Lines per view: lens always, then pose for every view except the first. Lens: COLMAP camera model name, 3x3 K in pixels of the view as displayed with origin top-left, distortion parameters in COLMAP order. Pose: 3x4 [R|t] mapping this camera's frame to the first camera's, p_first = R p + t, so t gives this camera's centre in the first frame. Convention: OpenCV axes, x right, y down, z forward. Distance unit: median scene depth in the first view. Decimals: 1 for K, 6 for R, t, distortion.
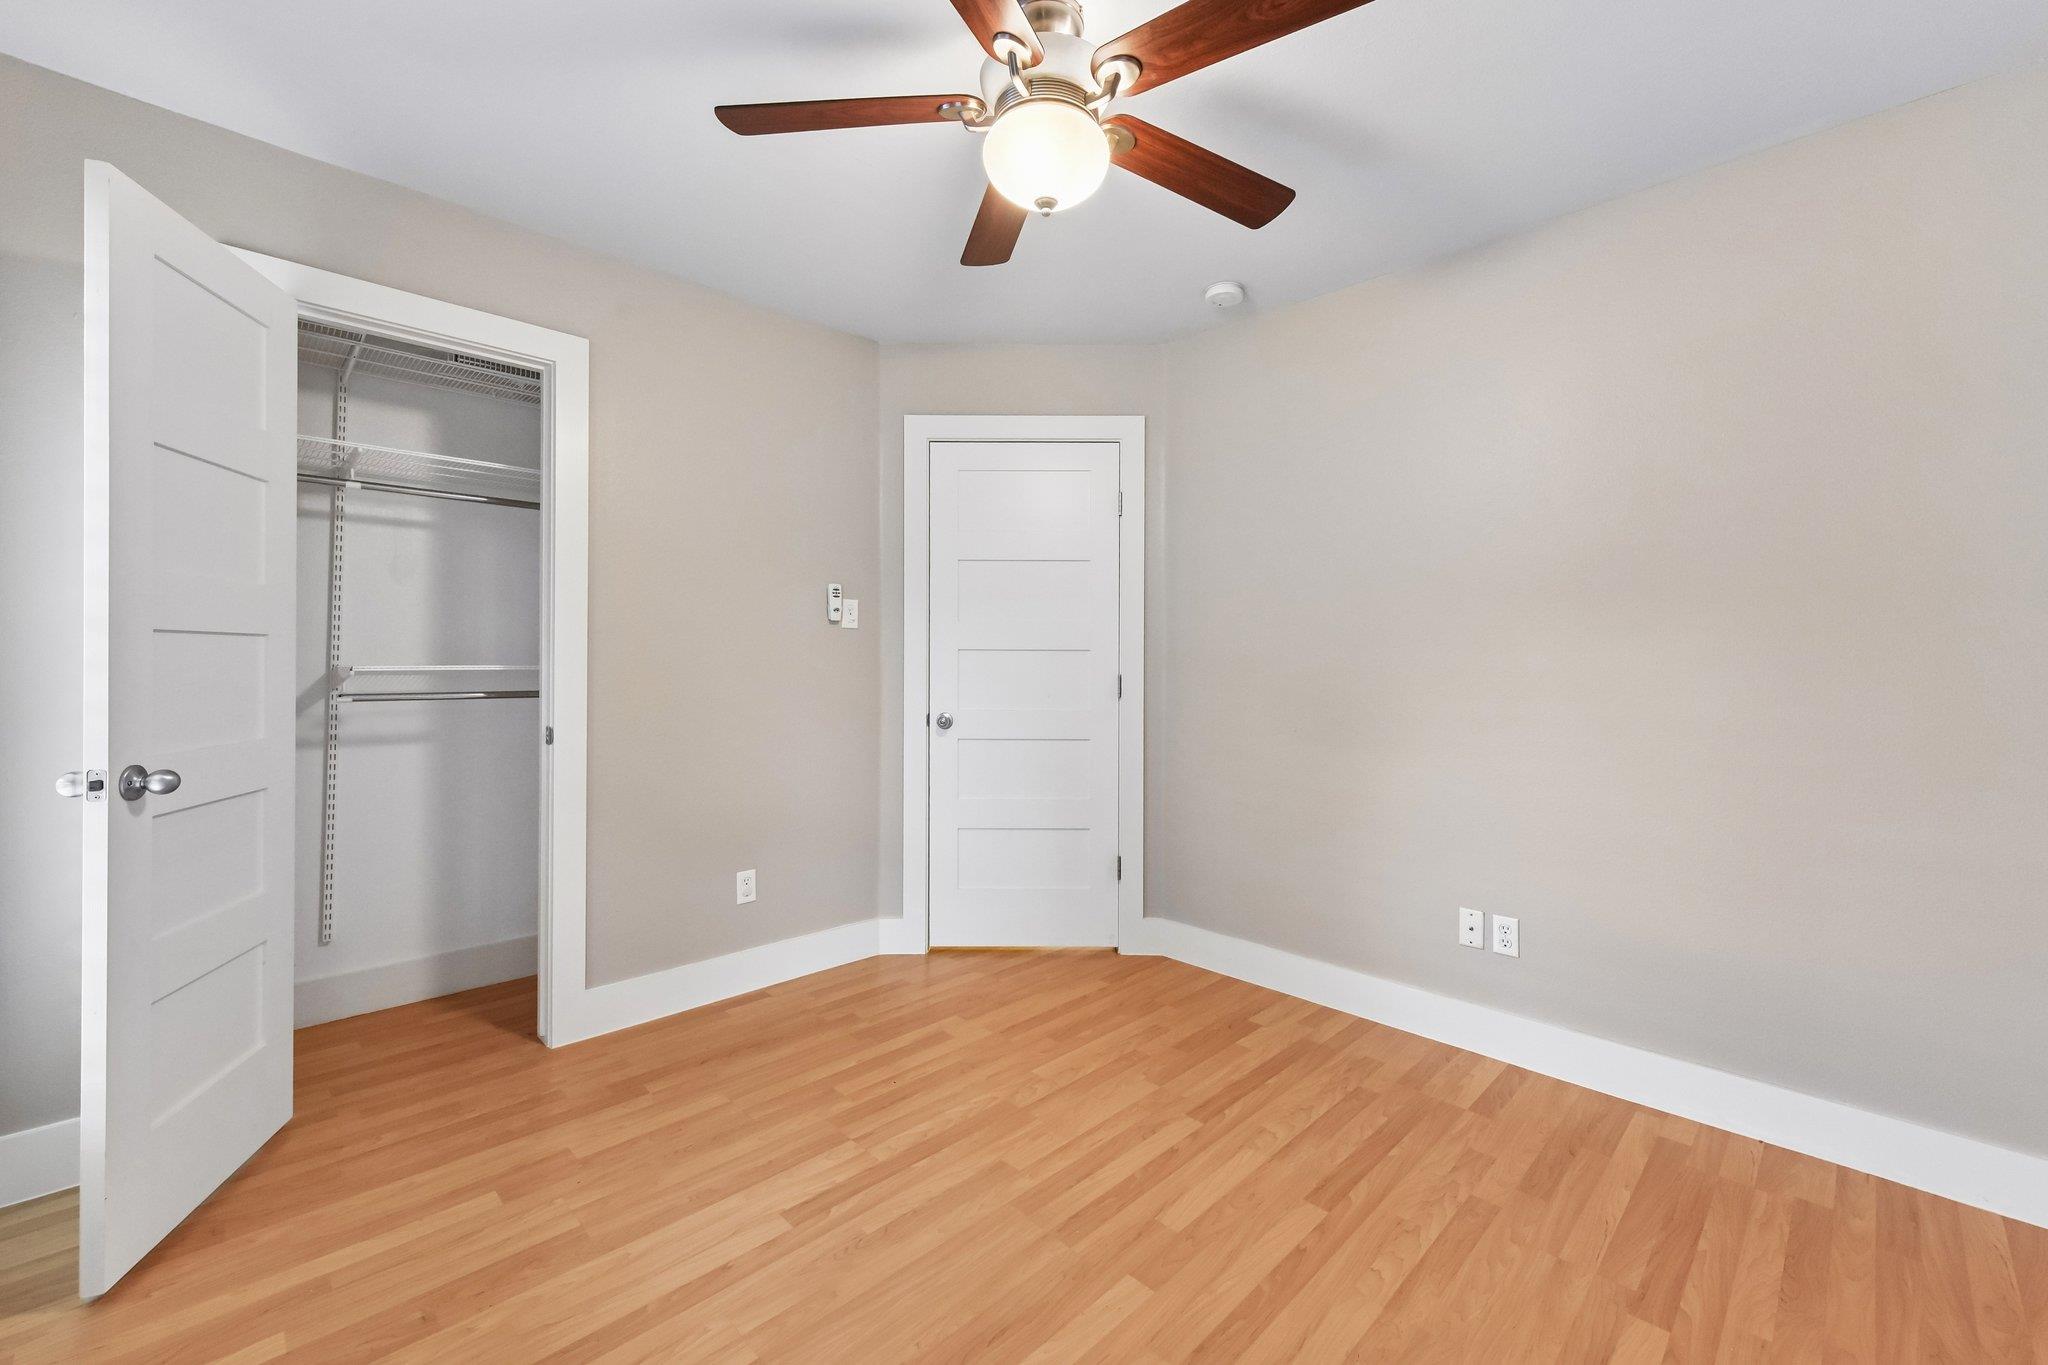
lens RADIAL K [[824.9, 0, 1026.1], [0, 824.9, 670.1], [0, 0, 1]] dist [0.000090, 0.000005]
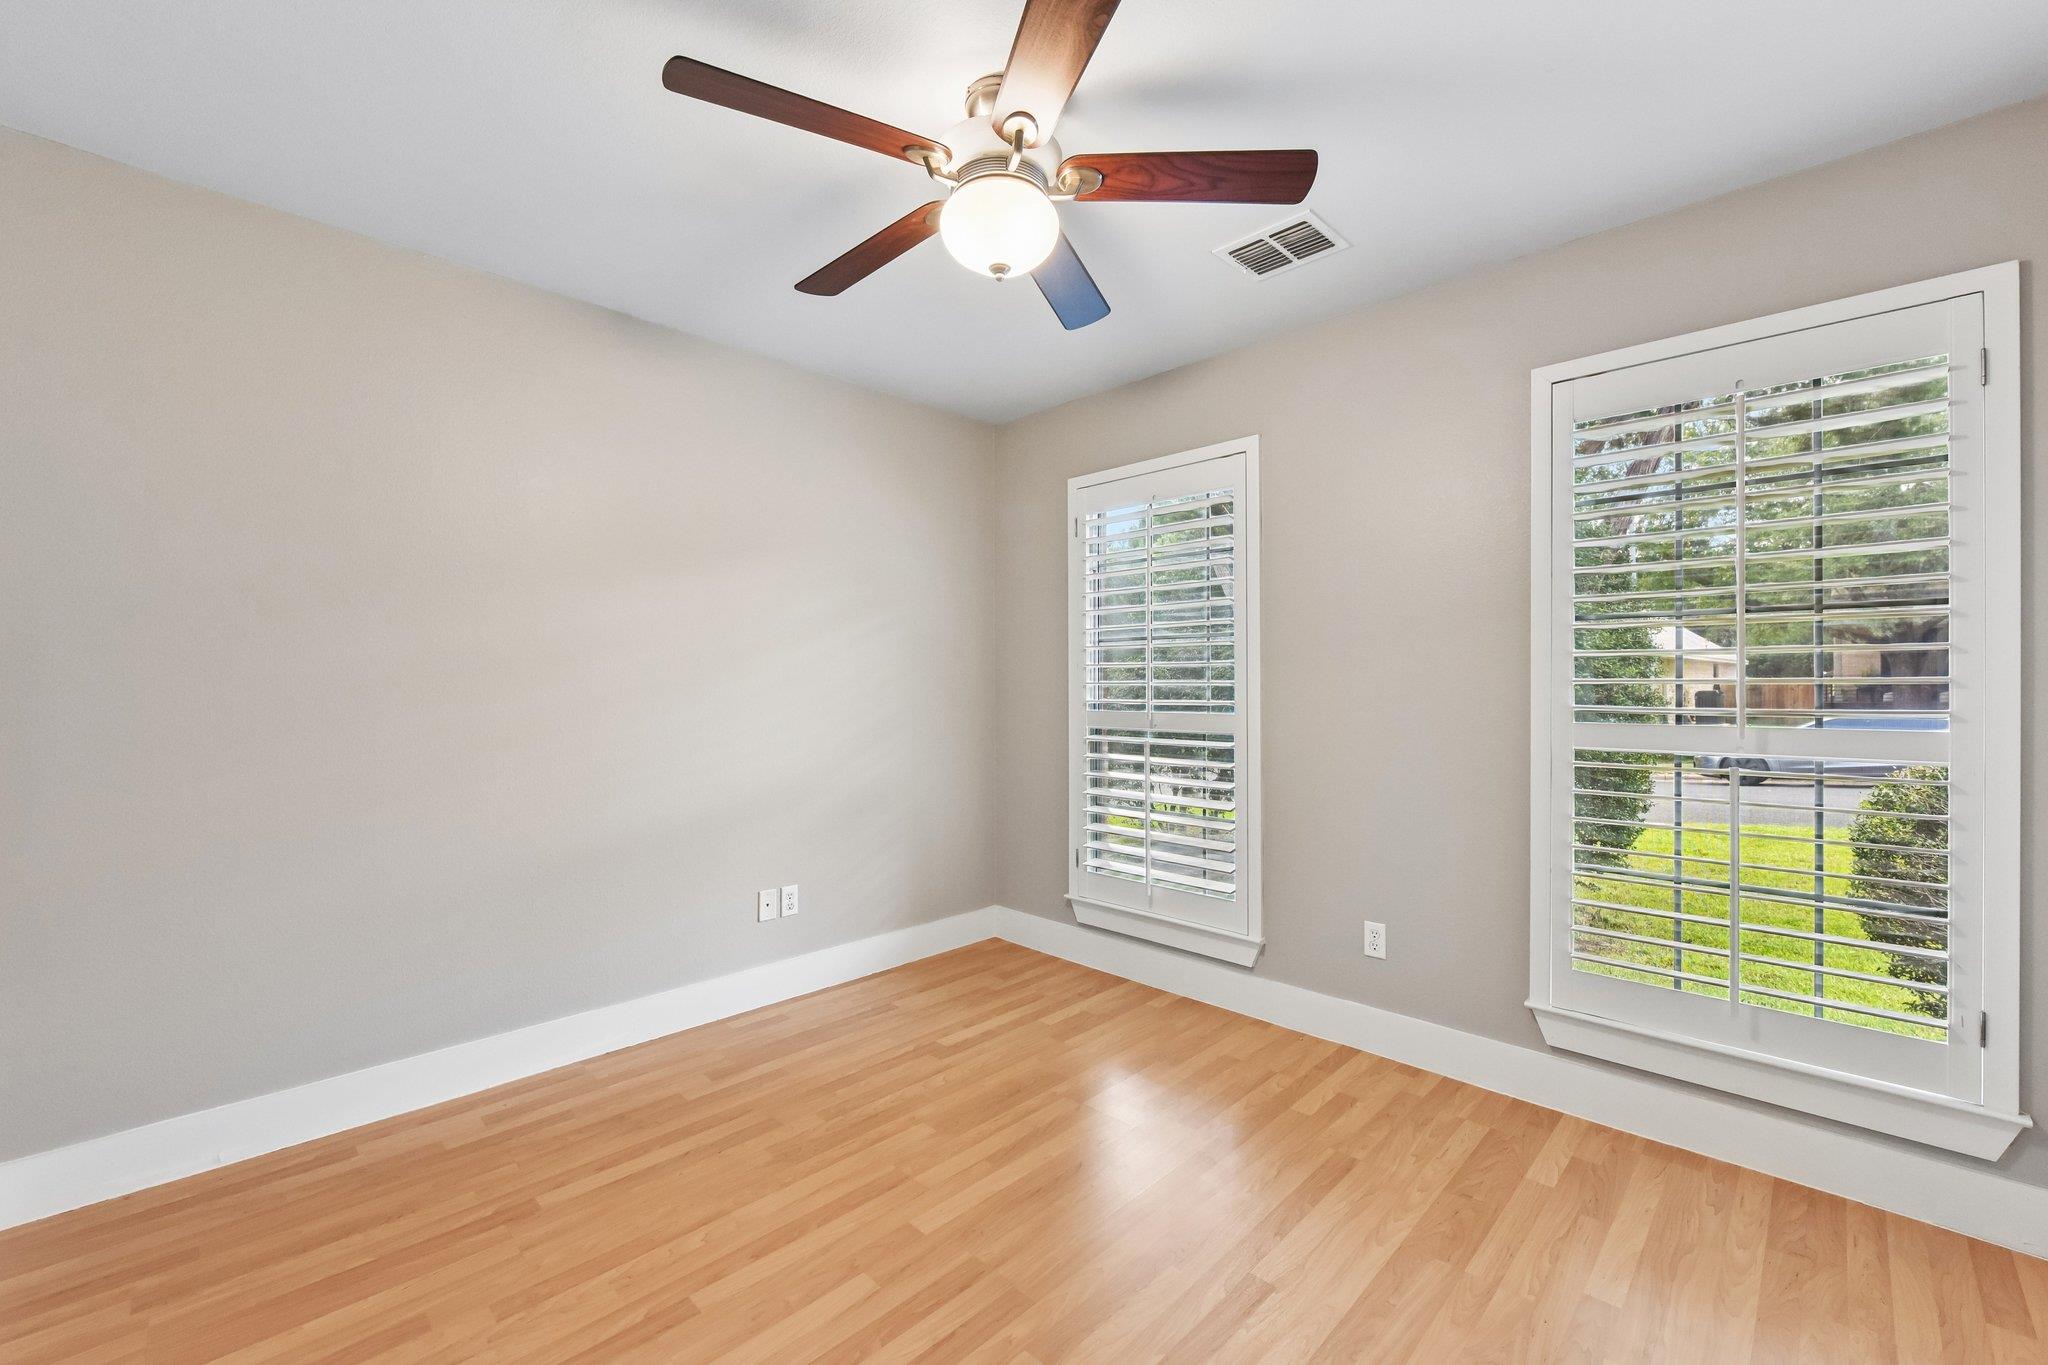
lens RADIAL K [[824.9, 0, 1022.0], [0, 824.9, 682.9], [0, 0, 1]] dist [0.000090, 0.000005]
pose [[-0.999720, -0.006108, -0.022875, 0.020048], [-0.006239, 0.999965, 0.005637, -0.041404], [0.022840, 0.005778, -0.999722, 2.046243]]
